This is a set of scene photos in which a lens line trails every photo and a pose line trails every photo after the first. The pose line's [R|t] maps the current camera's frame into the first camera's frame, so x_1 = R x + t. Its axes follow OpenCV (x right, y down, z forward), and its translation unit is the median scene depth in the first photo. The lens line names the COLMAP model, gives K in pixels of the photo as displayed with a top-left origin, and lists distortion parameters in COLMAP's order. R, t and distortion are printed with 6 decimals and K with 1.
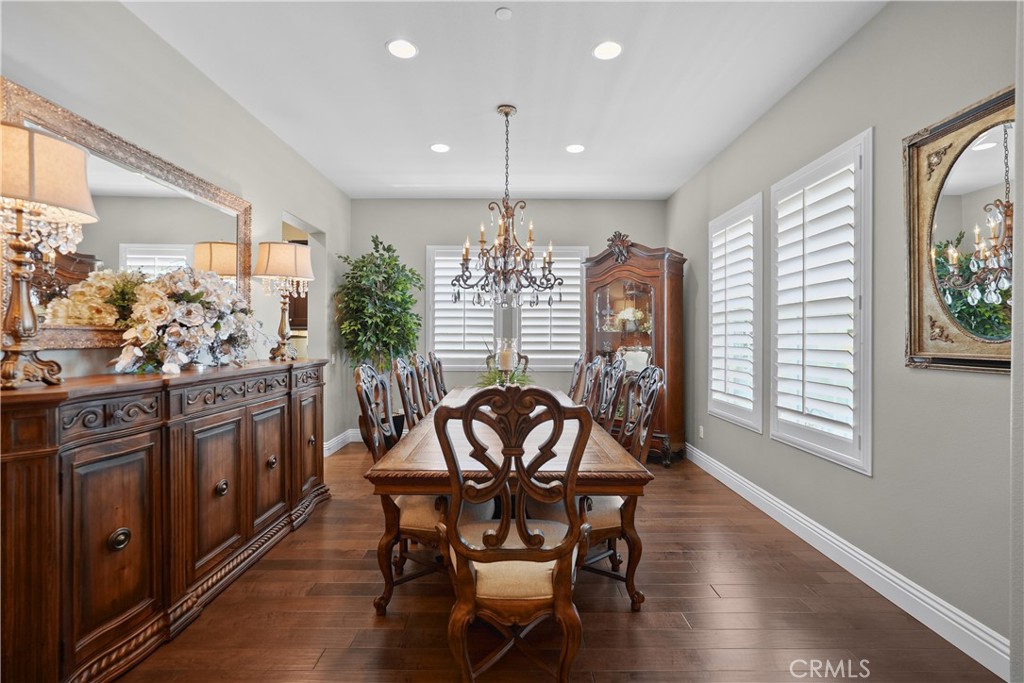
lens RADIAL K [[456.6, 0, 512.0], [0, 456.6, 341.5], [0, 0, 1]] dist [0.000554, 0.000612]
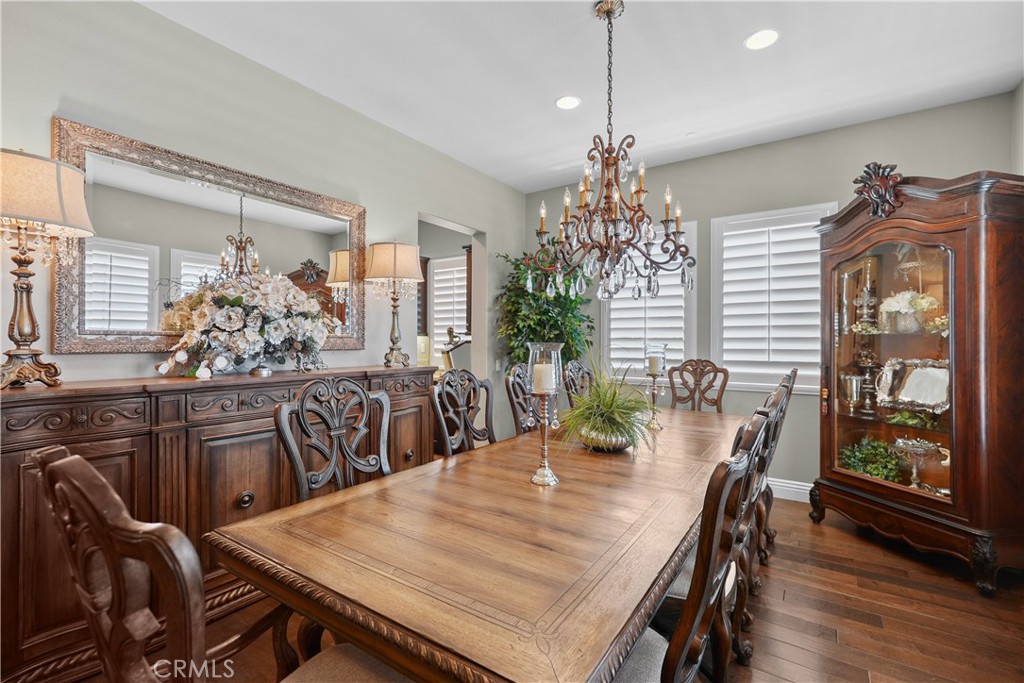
lens RADIAL K [[456.6, 0, 512.0], [0, 456.6, 341.5], [0, 0, 1]] dist [0.000554, 0.000612]
pose [[0.827823, 0.000297, -0.560990, 0.194593], [-0.007080, 0.999926, -0.009919, -0.002433], [0.560945, 0.012182, 0.827763, 0.282144]]
